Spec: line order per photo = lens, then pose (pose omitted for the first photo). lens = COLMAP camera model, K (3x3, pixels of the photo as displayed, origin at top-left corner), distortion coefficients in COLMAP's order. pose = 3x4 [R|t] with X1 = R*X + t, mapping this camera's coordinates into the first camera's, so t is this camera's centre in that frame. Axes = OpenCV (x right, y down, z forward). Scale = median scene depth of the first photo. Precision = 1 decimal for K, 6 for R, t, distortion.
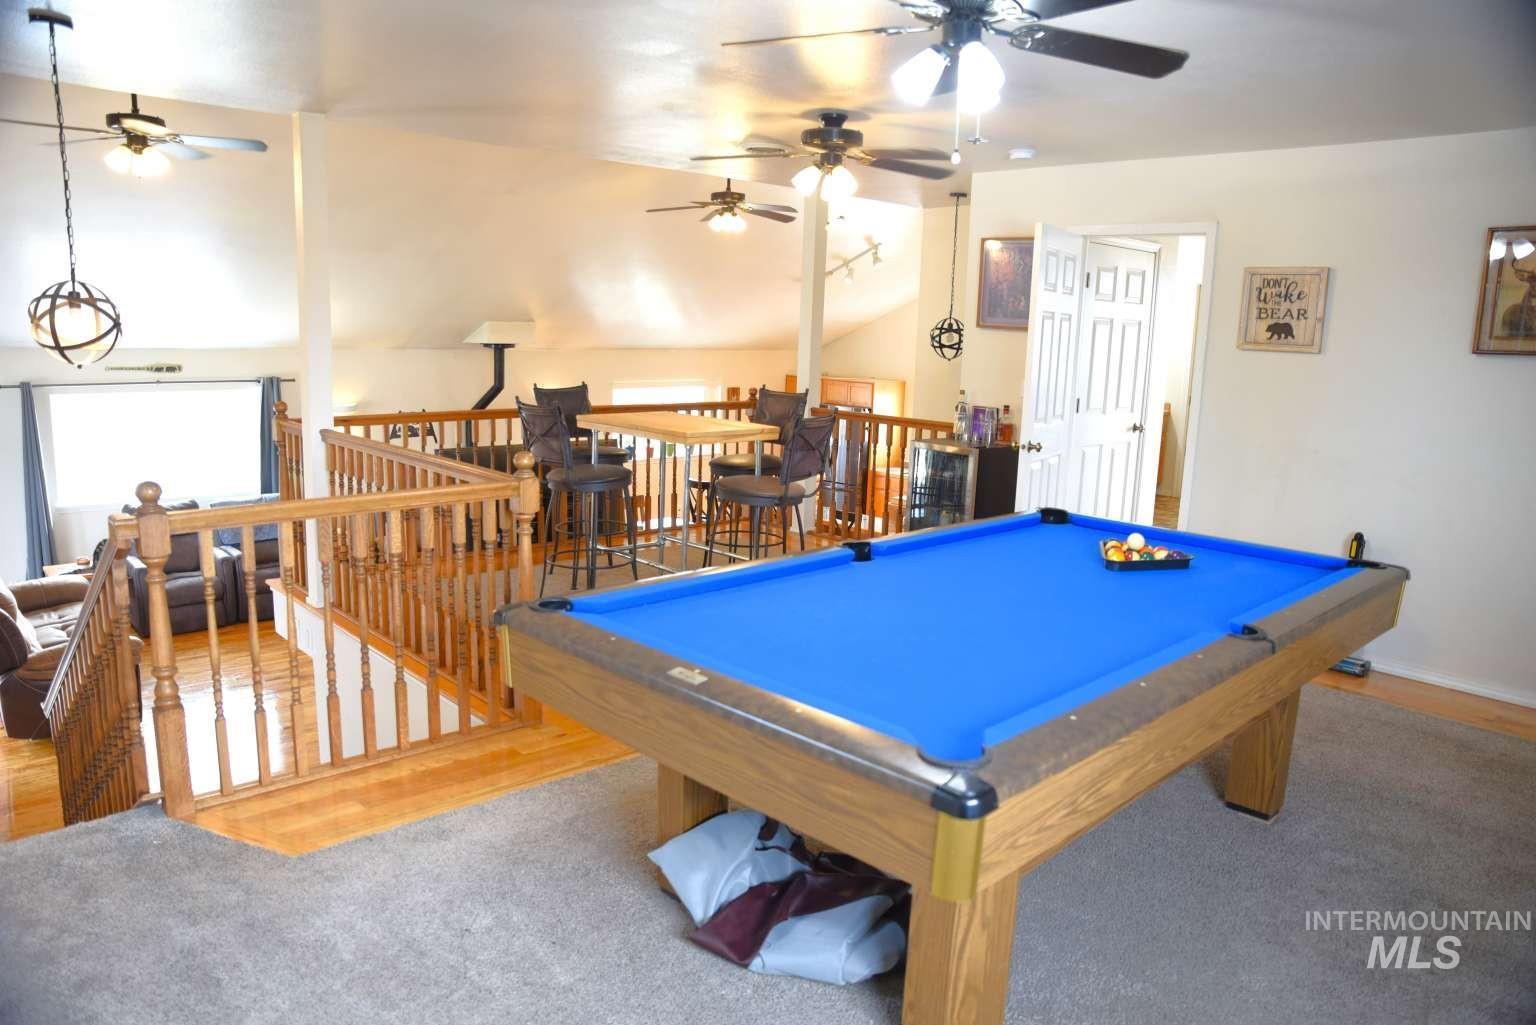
lens RADIAL K [[1038.6, 0, 768.0], [0, 1038.6, 512.5], [0, 0, 1]] dist [-0.110328, 0.065114]
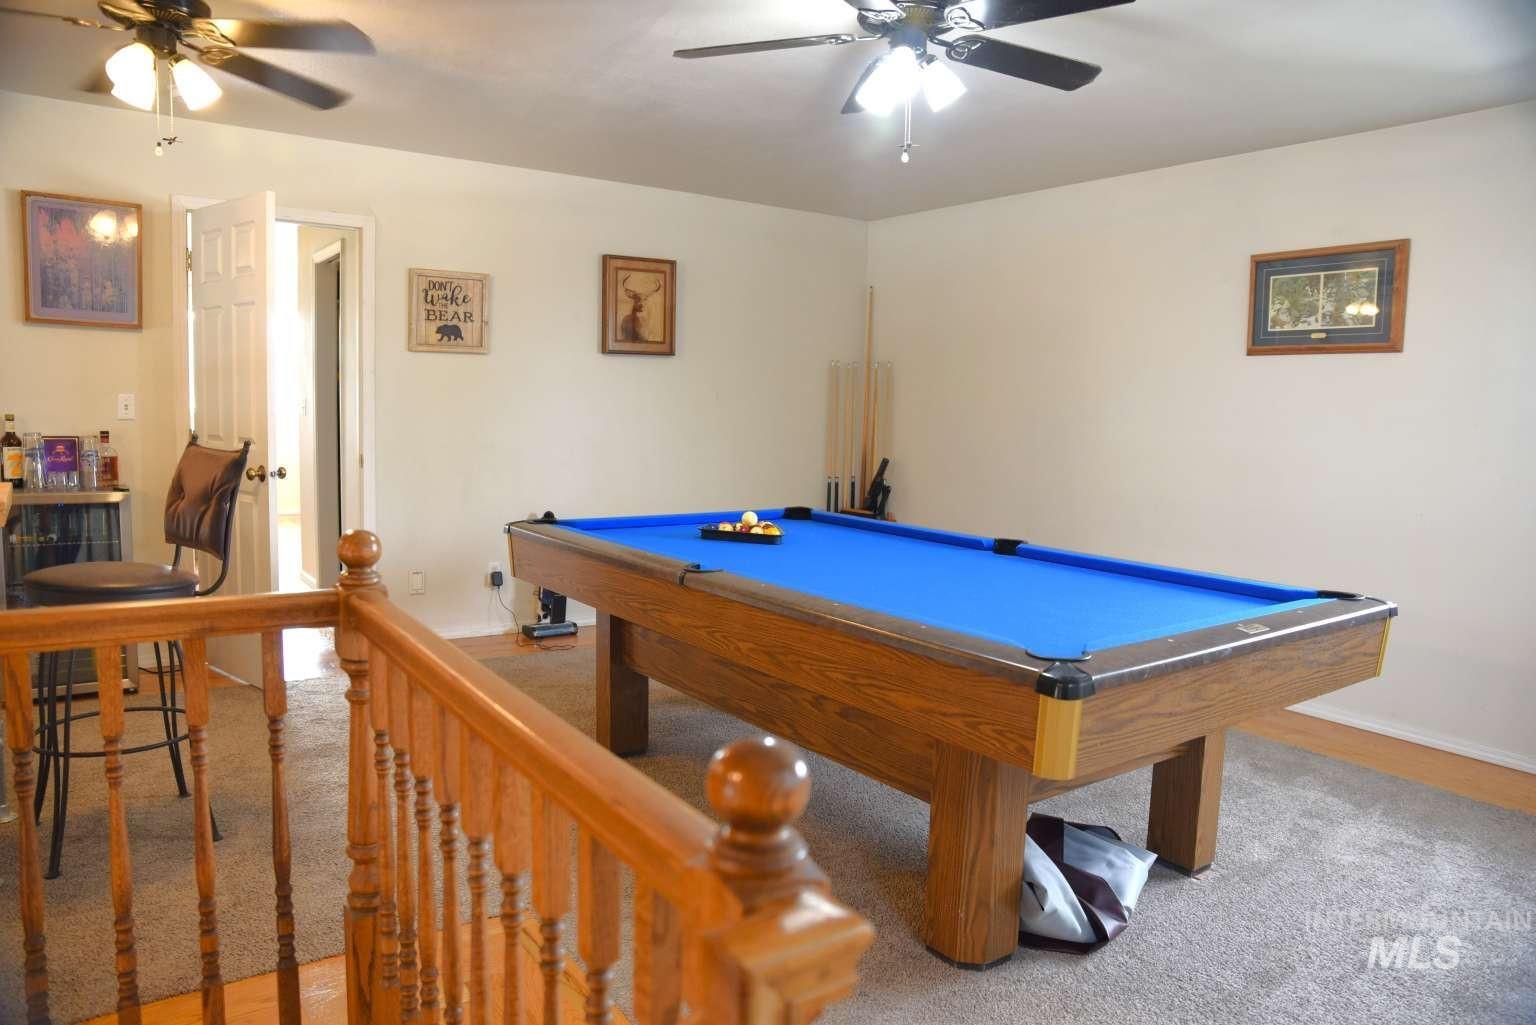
lens RADIAL K [[1038.6, 0, 768.0], [0, 1038.6, 512.5], [0, 0, 1]] dist [-0.110328, 0.065114]
pose [[0.171242, -0.118946, 0.978022, -0.474216], [0.164724, 0.982169, 0.090609, -0.042819], [-0.971361, 0.145588, 0.187782, 0.524755]]
